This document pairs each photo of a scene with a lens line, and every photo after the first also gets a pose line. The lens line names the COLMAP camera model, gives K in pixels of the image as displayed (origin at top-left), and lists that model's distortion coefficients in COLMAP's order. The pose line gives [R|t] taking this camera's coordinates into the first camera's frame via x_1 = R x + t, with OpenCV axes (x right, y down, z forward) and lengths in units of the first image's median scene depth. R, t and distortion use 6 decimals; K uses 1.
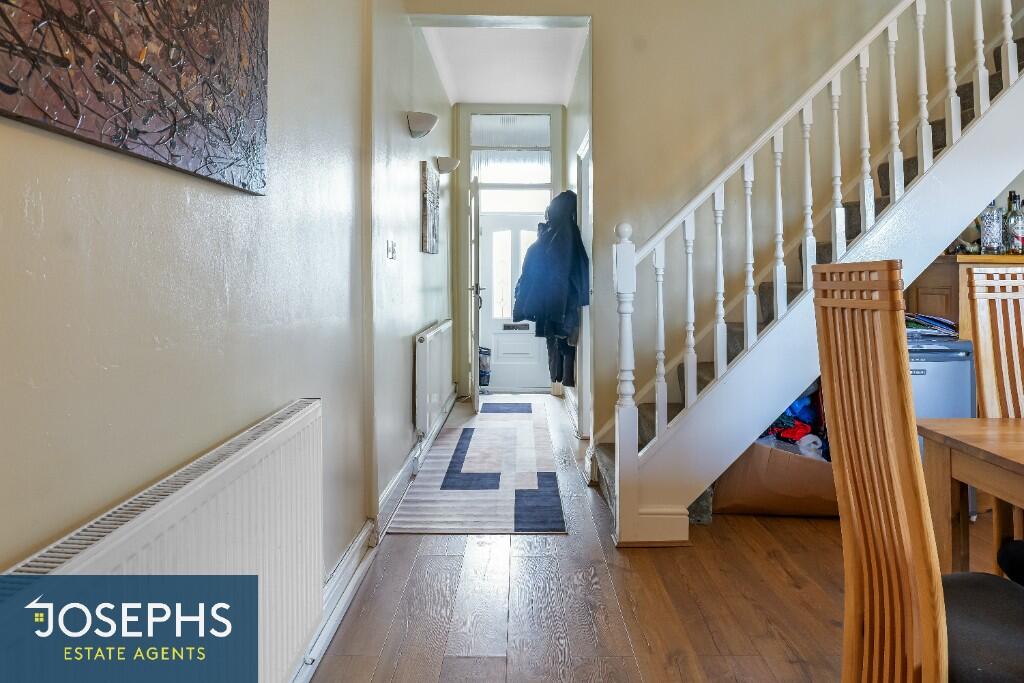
lens RADIAL K [[612.2, 0, 510.5], [0, 612.2, 339.3], [0, 0, 1]] dist [-0.023162, 0.011385]
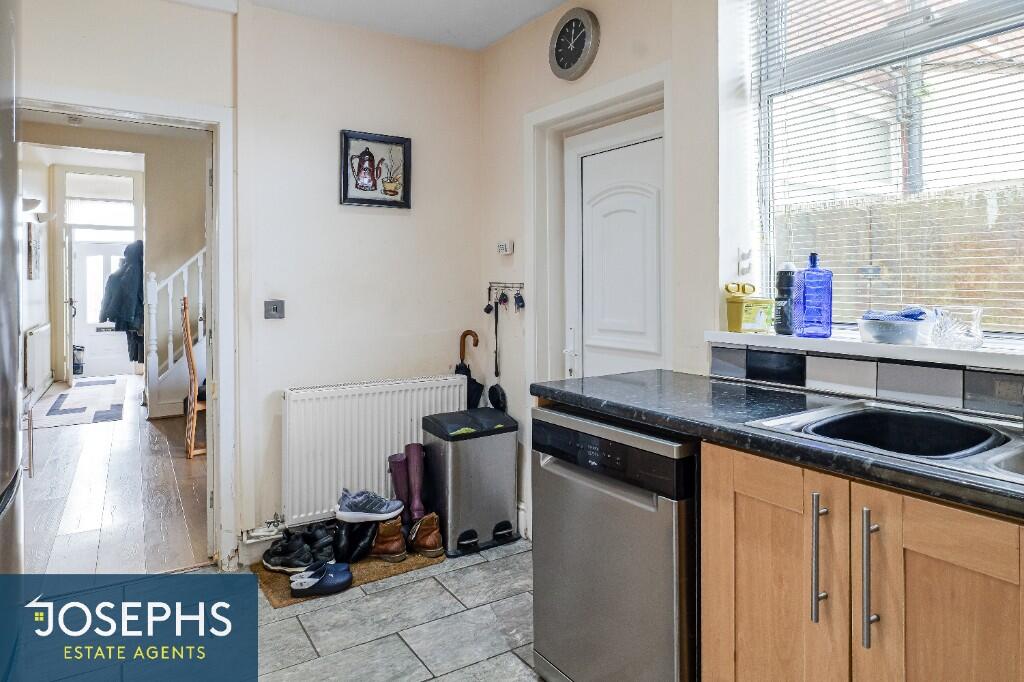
lens RADIAL K [[612.2, 0, 492.0], [0, 612.2, 291.9], [0, 0, 1]] dist [-0.023162, 0.011385]
pose [[0.852336, -0.010023, 0.522898, 0.043471], [0.054590, 0.996060, -0.069890, 0.048614], [-0.520138, 0.088115, 0.849525, -0.730867]]
